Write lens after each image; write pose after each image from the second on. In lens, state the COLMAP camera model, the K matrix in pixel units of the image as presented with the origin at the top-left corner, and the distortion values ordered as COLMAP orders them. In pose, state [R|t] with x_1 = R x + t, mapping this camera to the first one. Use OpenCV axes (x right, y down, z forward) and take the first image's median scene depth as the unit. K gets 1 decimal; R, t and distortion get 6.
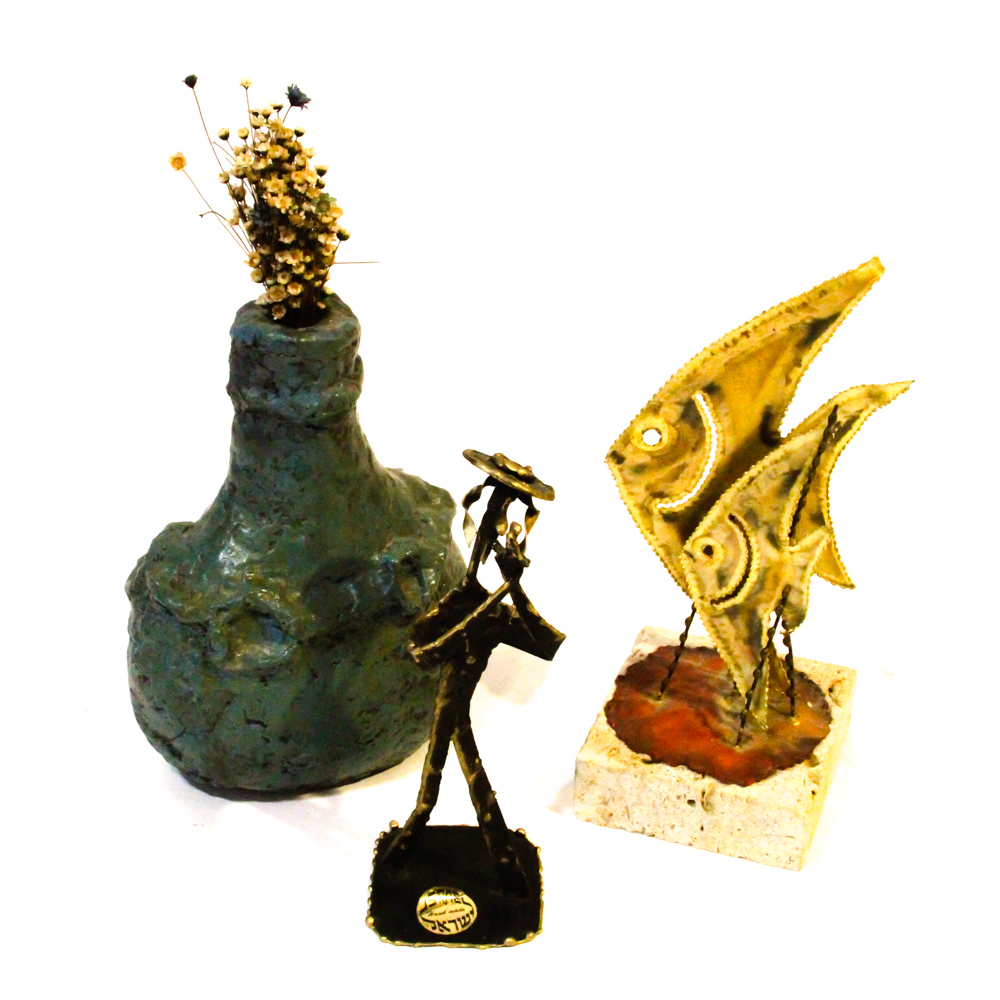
lens RADIAL K [[2143.6, 0, 499.4], [0, 2143.6, 504.1], [0, 0, 1]] dist [-0.144979, 0.000000]
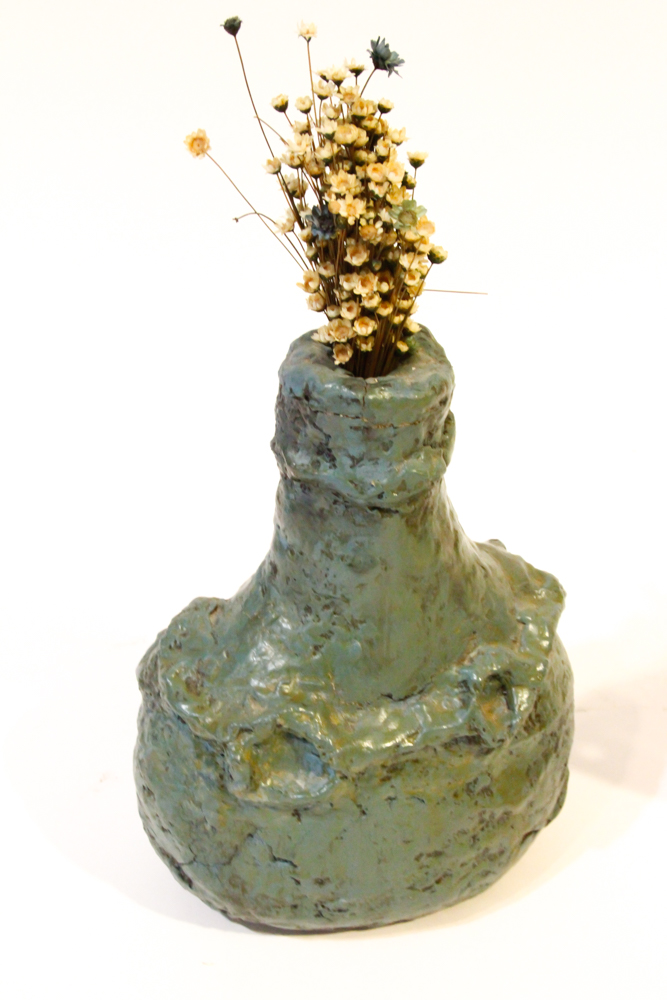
lens RADIAL K [[1695.2, 0, 331.1], [0, 1695.2, 499.7], [0, 0, 1]] dist [-0.083076, 0.000000]
pose [[0.983904, 0.087494, -0.155815, -0.012155], [-0.076232, 0.994124, 0.076856, -0.082355], [0.161624, -0.063741, 0.984792, 0.415500]]
